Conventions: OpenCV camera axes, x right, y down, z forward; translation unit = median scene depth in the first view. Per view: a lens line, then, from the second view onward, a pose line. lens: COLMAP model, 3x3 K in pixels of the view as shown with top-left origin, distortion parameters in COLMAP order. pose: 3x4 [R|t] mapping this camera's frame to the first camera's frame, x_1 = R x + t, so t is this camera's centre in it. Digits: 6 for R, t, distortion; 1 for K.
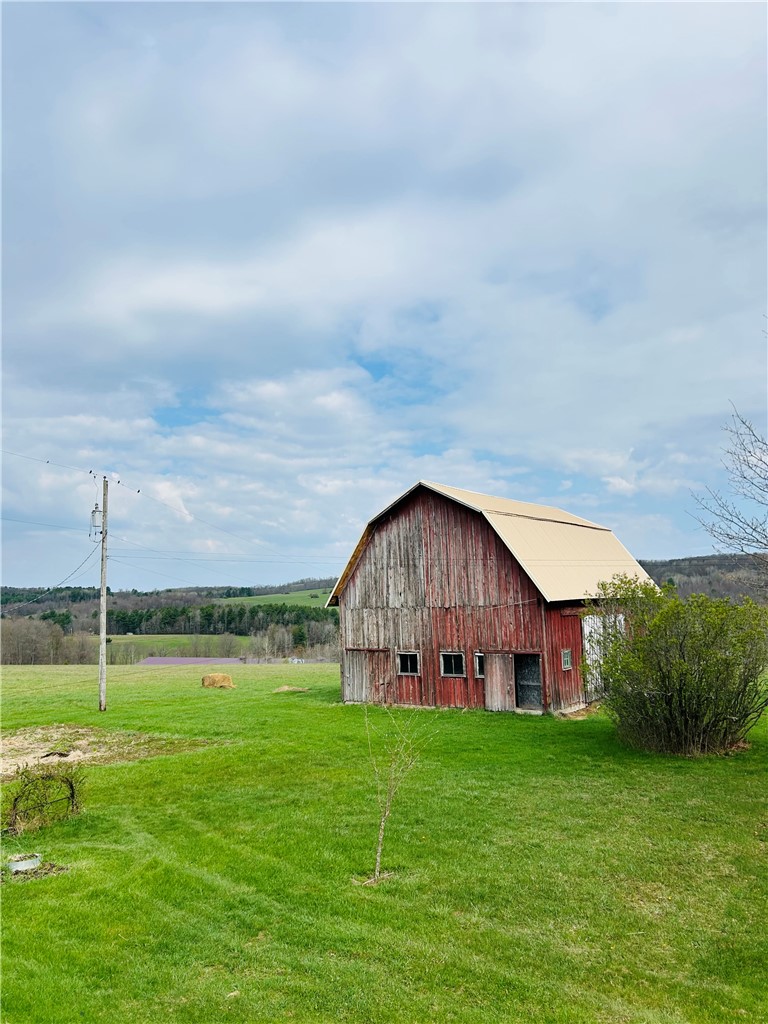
lens RADIAL K [[772.8, 0, 383.5], [0, 772.8, 509.7], [0, 0, 1]] dist [0.070215, 0.003603]
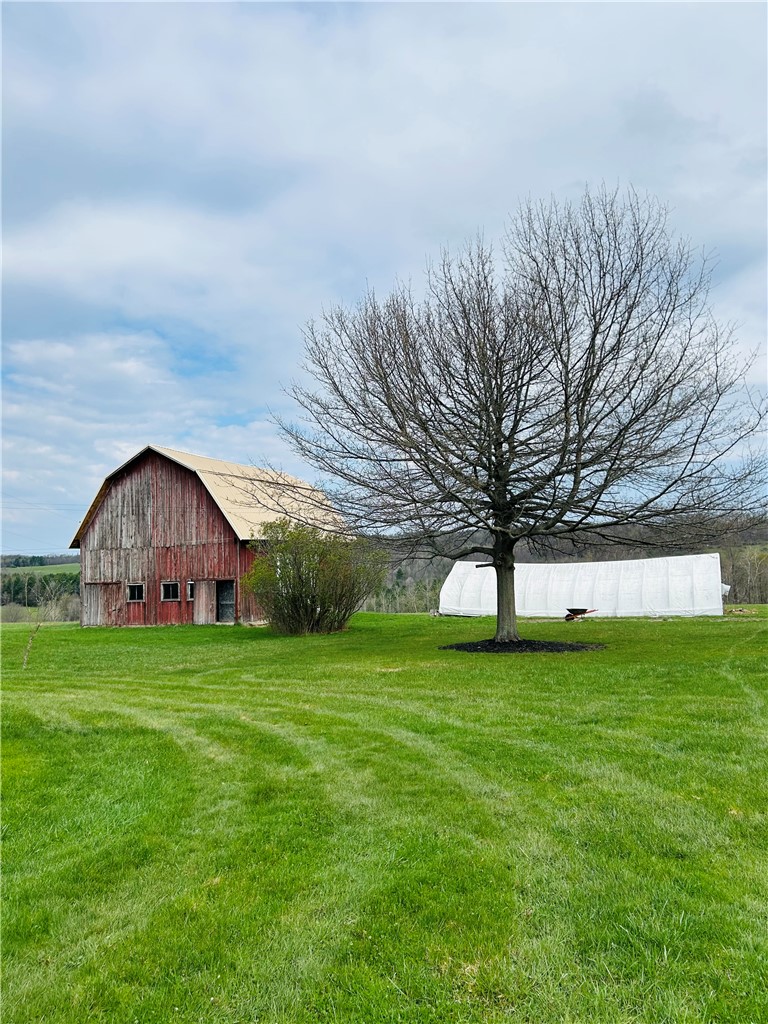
lens RADIAL K [[772.8, 0, 383.9], [0, 772.8, 514.8], [0, 0, 1]] dist [0.070215, 0.003603]
pose [[0.972977, 0.013865, 0.230487, 0.126663], [-0.023353, 0.998986, 0.038491, 0.017481], [-0.229720, -0.042833, 0.972314, -0.286551]]
